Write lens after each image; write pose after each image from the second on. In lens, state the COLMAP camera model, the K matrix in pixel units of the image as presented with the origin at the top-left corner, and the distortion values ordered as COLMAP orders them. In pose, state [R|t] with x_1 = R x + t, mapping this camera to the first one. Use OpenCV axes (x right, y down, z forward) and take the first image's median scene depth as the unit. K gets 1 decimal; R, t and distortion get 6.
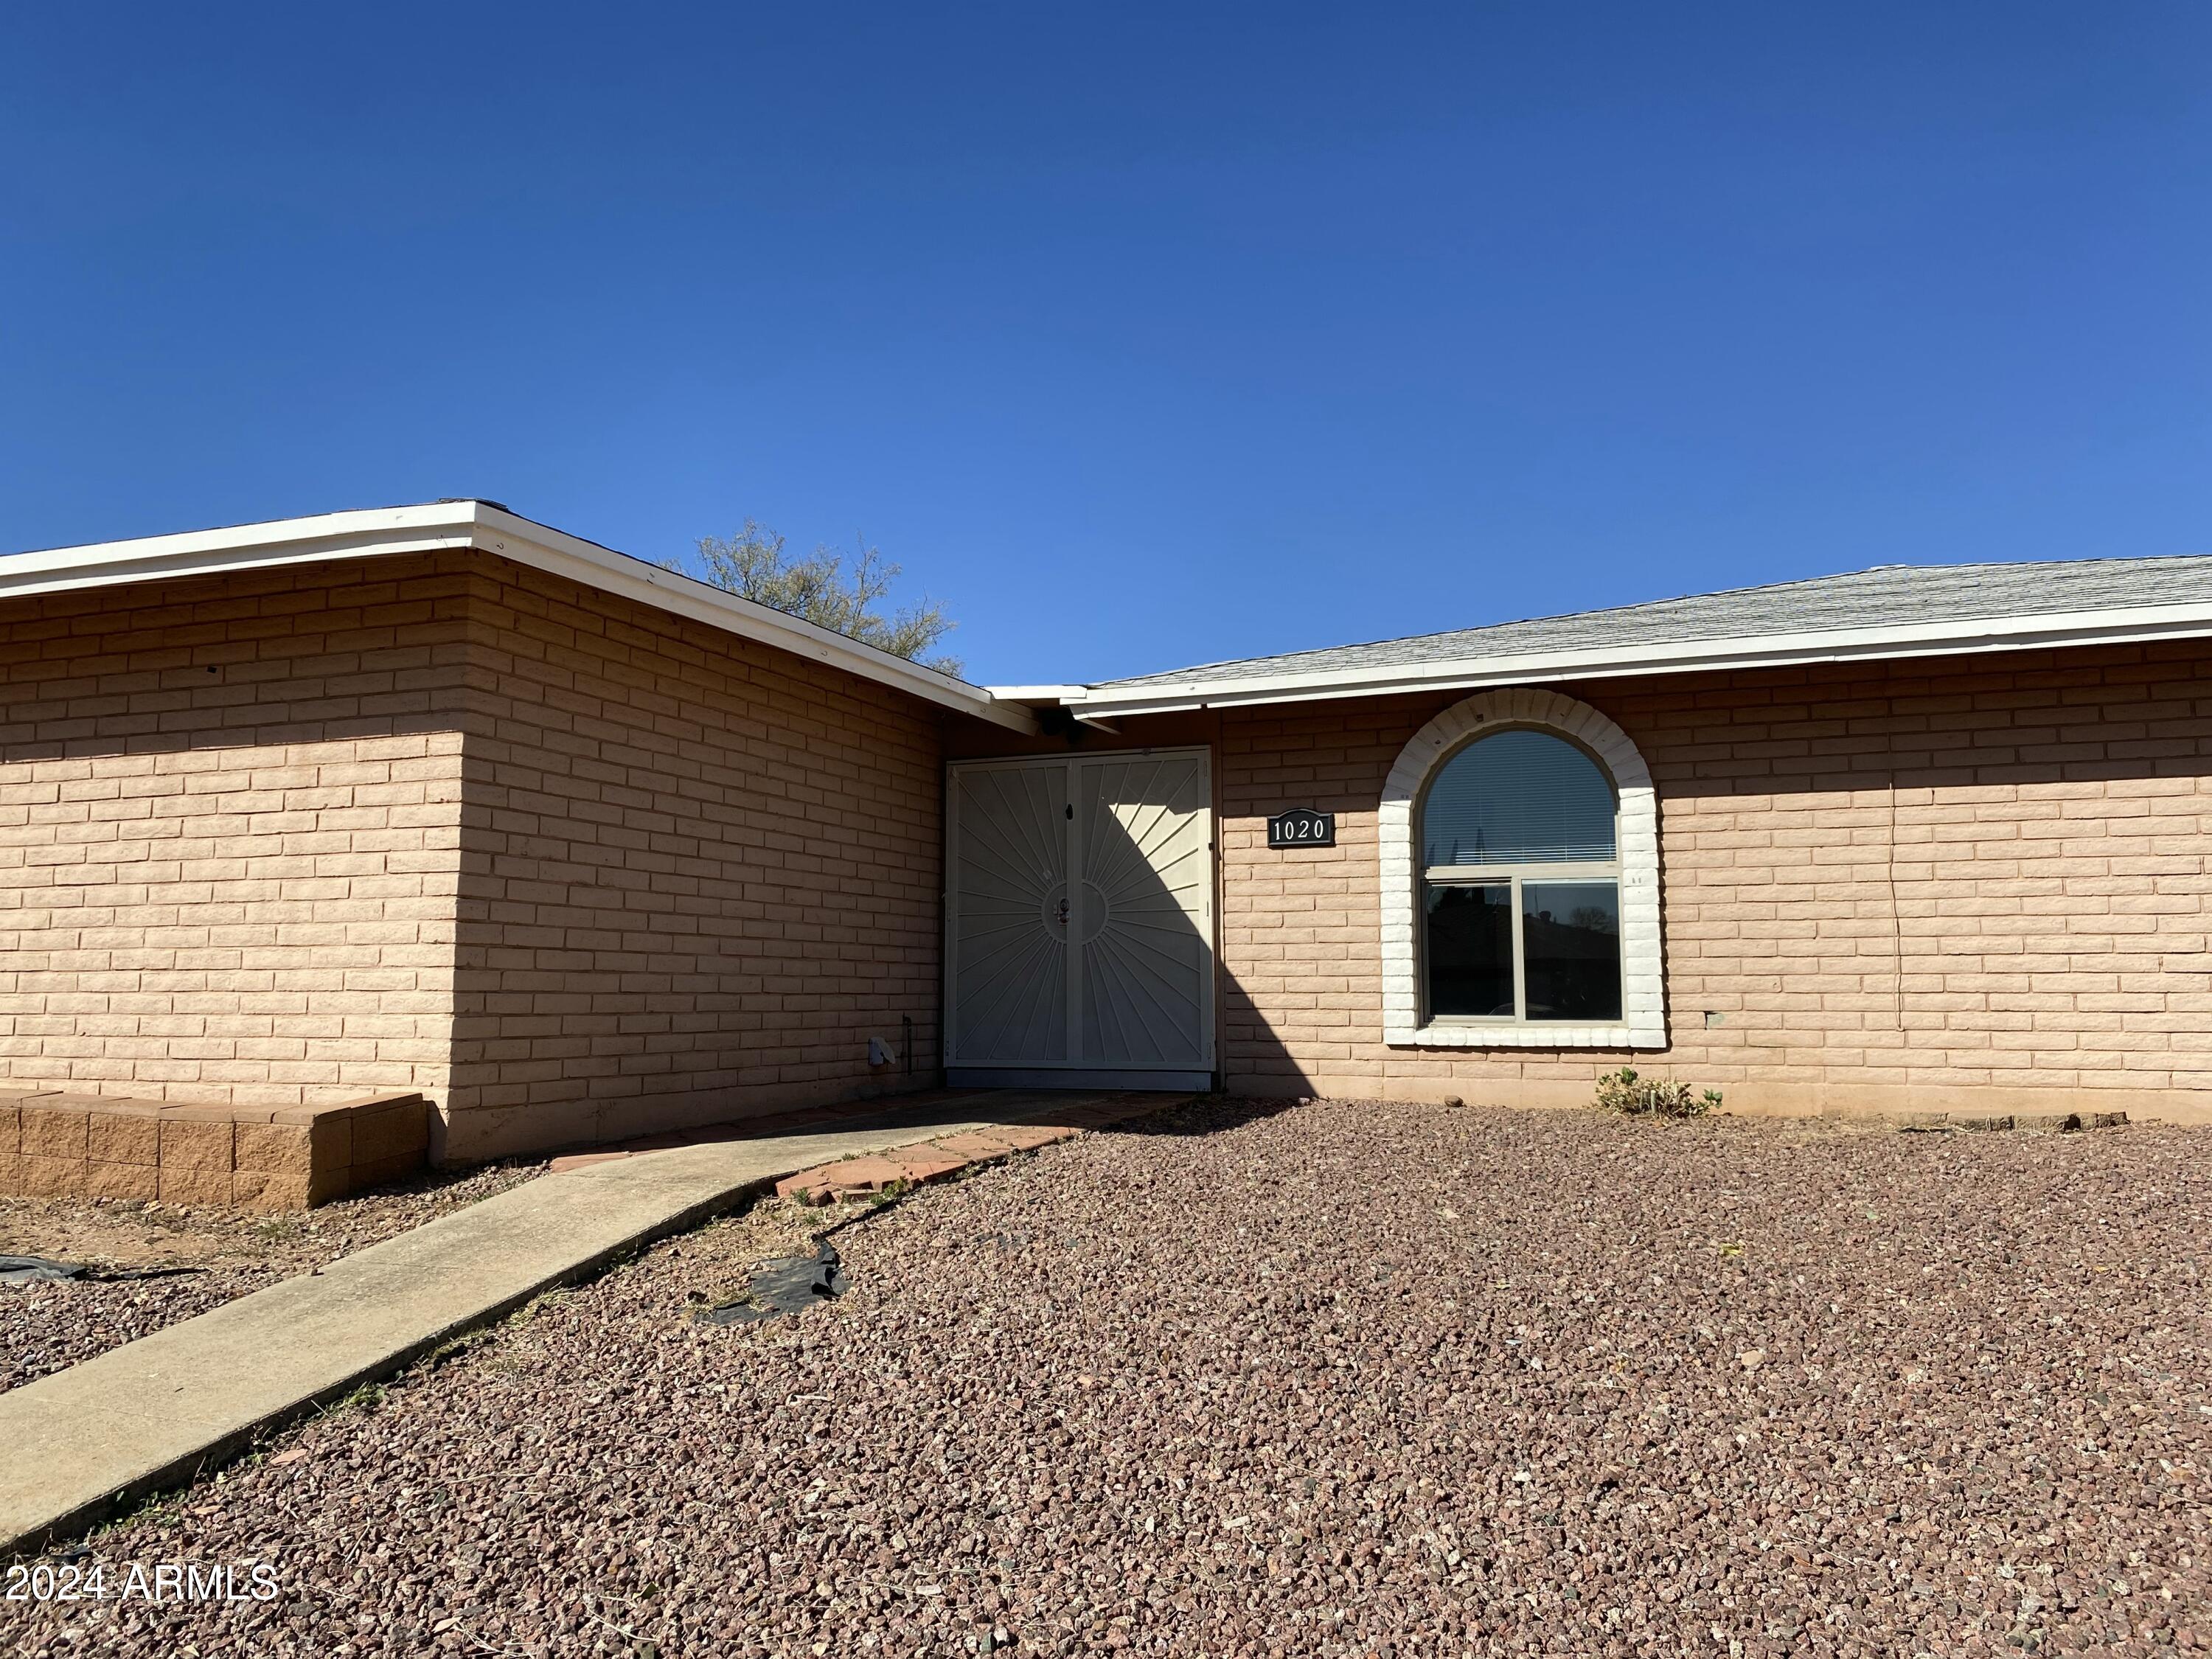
lens RADIAL K [[1686.4, 0, 1106.0], [0, 1686.4, 829.5], [0, 0, 1]] dist [0.119875, -0.274339]
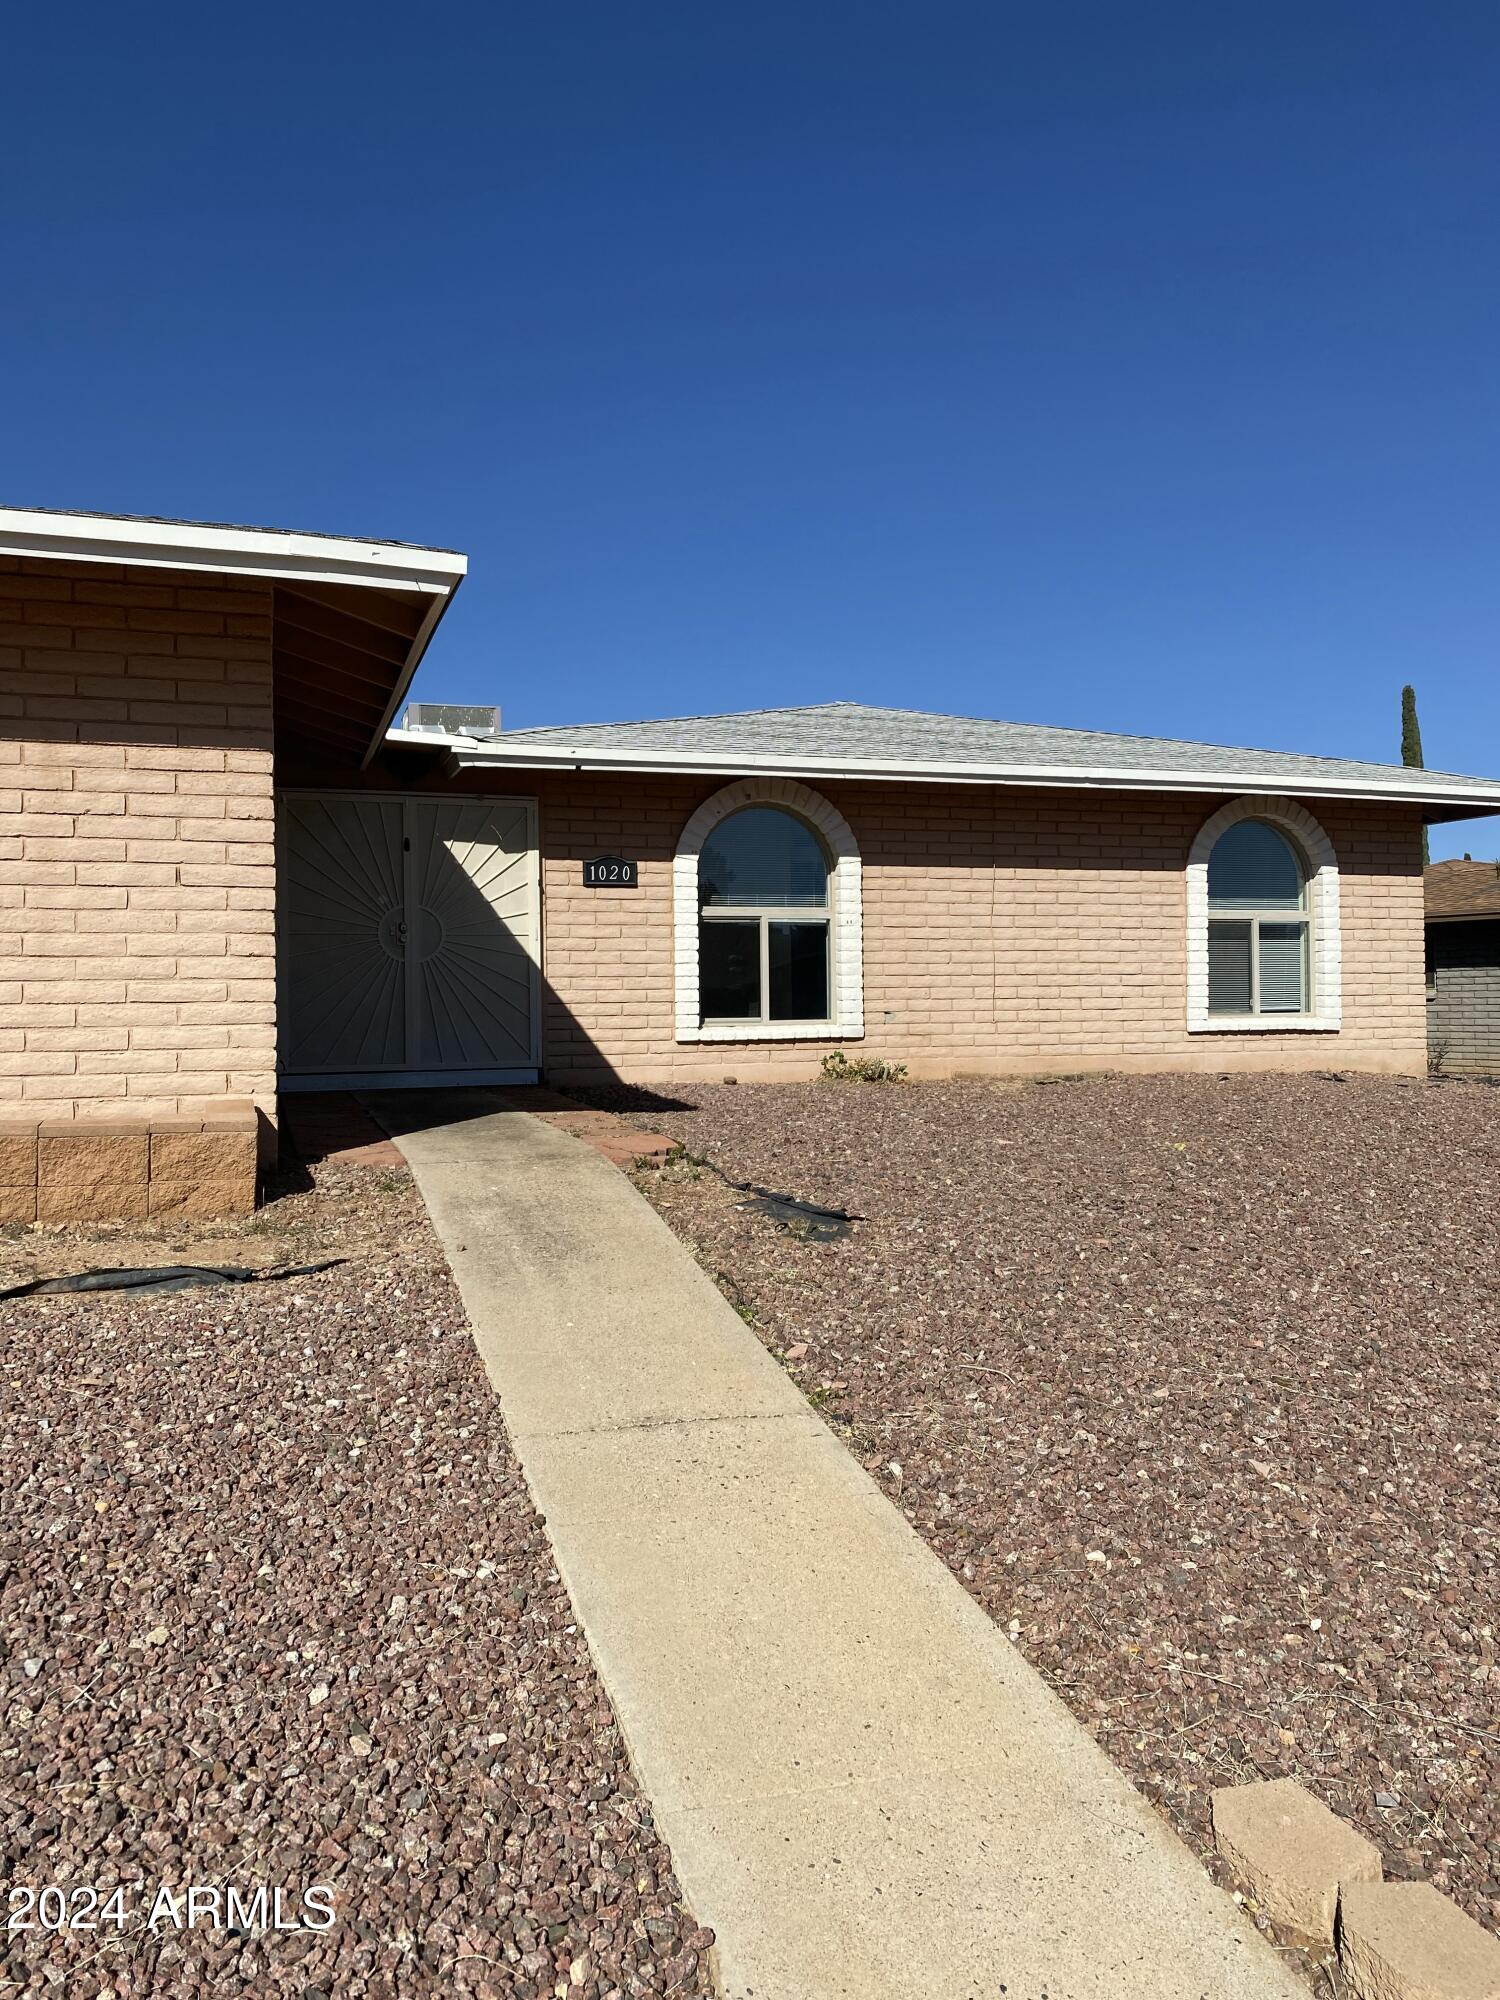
lens RADIAL K [[1524.8, 0, 775.3], [0, 1524.8, 1007.6], [0, 0, 1]] dist [0.119875, -0.274339]
pose [[0.759361, -0.008755, 0.650610, -0.570371], [-0.054320, 0.995566, 0.076797, 0.006513], [-0.648398, -0.093657, 0.755519, 0.063637]]
